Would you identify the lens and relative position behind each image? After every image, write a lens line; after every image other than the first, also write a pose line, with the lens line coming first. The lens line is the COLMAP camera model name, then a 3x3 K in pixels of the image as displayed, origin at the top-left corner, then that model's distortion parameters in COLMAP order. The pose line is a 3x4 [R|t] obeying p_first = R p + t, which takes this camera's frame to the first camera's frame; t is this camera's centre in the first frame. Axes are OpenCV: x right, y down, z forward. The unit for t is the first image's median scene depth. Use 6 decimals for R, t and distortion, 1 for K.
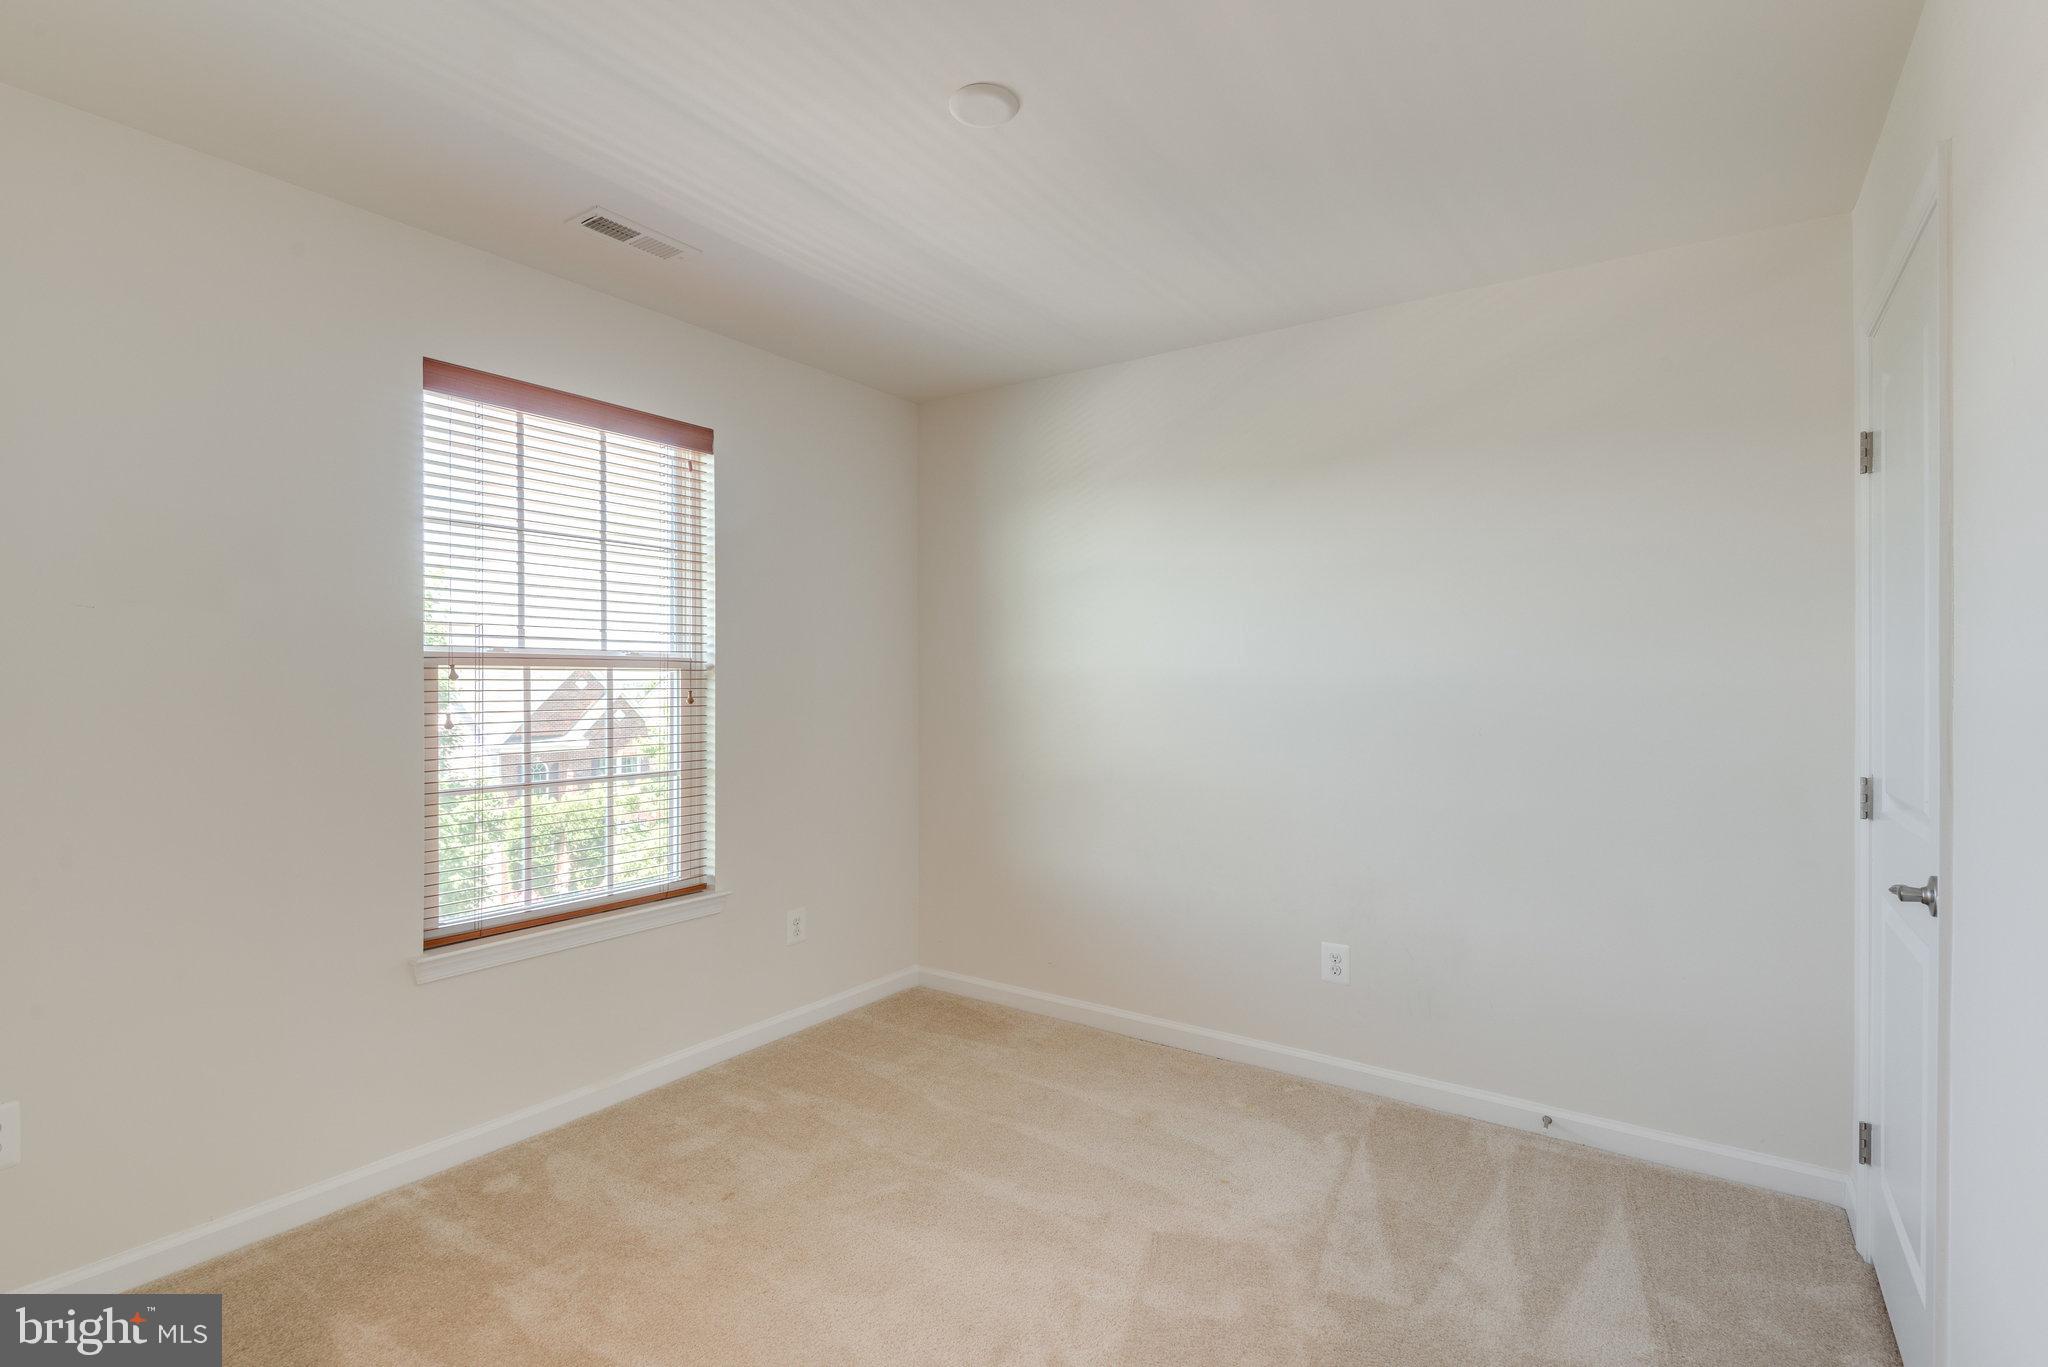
lens RADIAL K [[977.1, 0, 1046.0], [0, 977.1, 683.4], [0, 0, 1]] dist [0.008282, -0.011251]
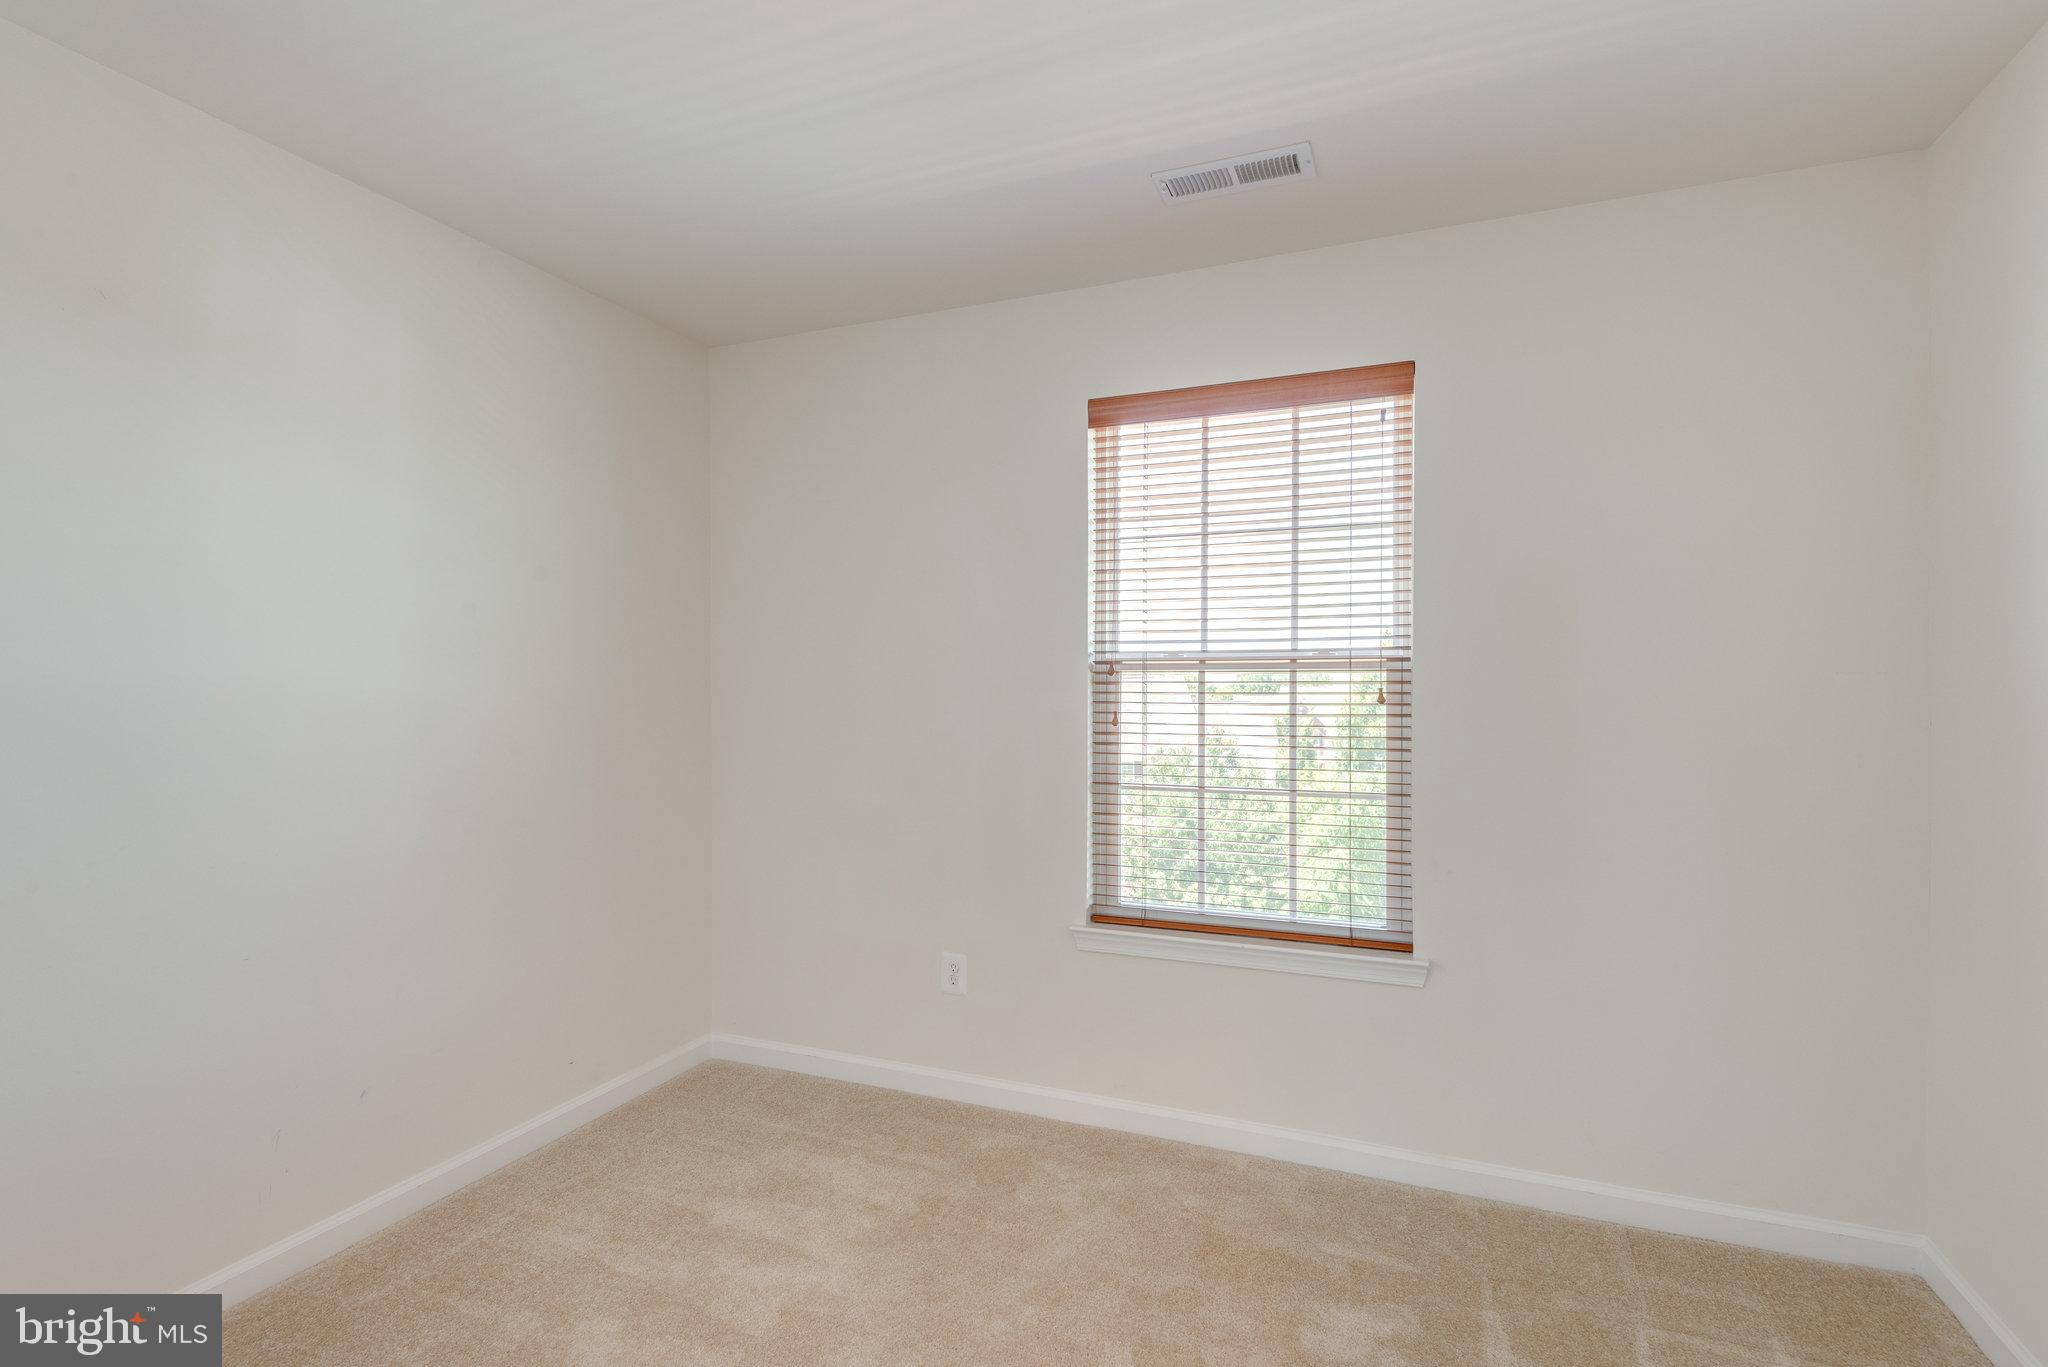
lens RADIAL K [[977.1, 0, 1046.0], [0, 977.1, 683.4], [0, 0, 1]] dist [0.008282, -0.011251]
pose [[0.200319, -0.002934, -0.979726, 0.427911], [-0.000472, 0.999995, -0.003091, -0.000368], [0.979731, 0.001082, 0.200317, 0.655751]]
